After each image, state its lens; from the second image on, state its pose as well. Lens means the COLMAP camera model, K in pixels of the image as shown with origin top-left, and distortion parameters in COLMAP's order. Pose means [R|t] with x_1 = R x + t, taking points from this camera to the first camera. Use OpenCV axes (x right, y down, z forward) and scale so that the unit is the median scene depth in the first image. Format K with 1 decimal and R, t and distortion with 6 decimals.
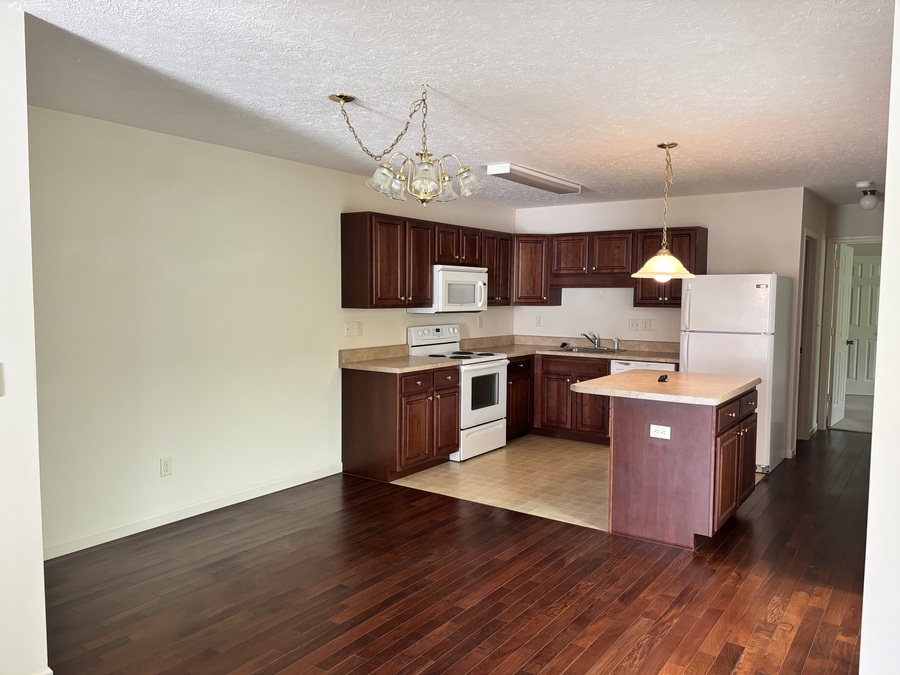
lens RADIAL K [[682.7, 0, 445.4], [0, 682.7, 353.7], [0, 0, 1]] dist [0.038693, -0.035855]
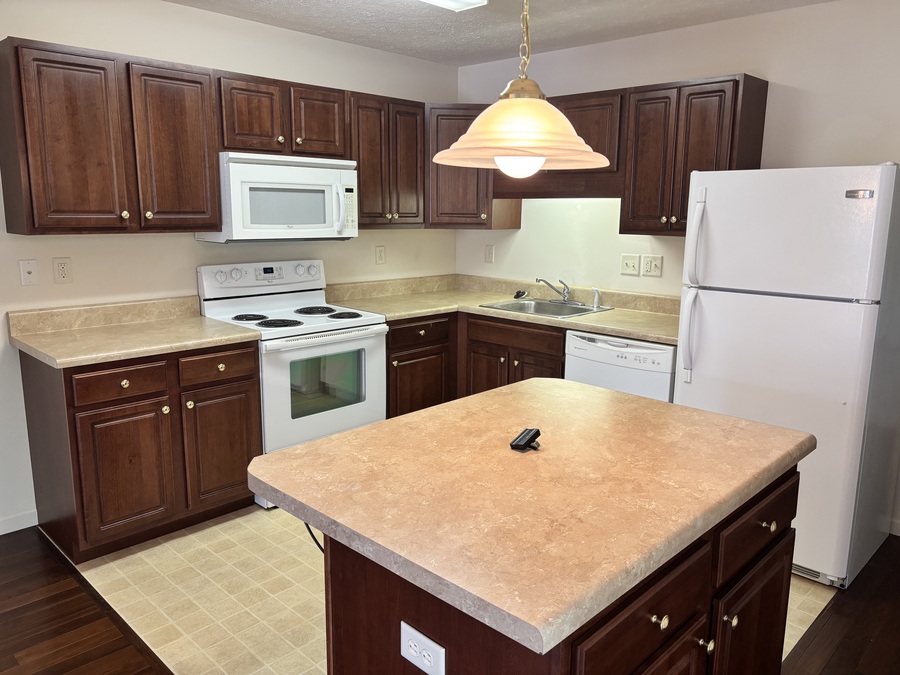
lens RADIAL K [[682.7, 0, 451.8], [0, 682.7, 339.2], [0, 0, 1]] dist [0.038693, -0.035855]
pose [[0.989354, 0.033672, -0.141581, 0.286625], [-0.018889, 0.994347, 0.104487, -0.050060], [0.144299, -0.100700, 0.984397, 0.552548]]
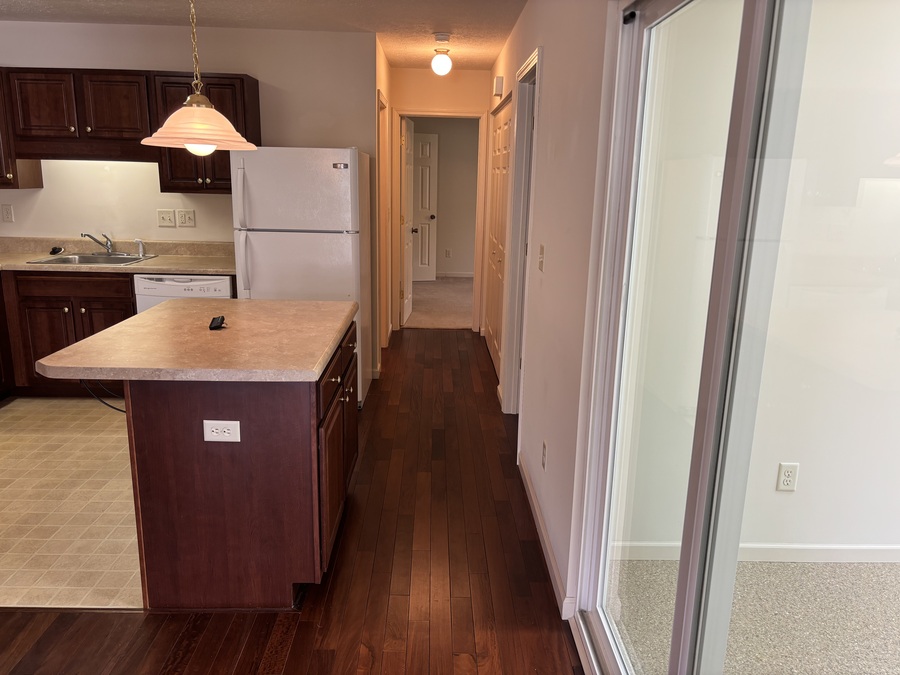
lens RADIAL K [[682.7, 0, 450.2], [0, 682.7, 340.4], [0, 0, 1]] dist [0.038693, -0.035855]
pose [[0.800607, -0.127976, 0.585363, 0.114069], [0.034061, 0.985066, 0.168775, -0.037377], [-0.598221, -0.115184, 0.793010, 0.358656]]
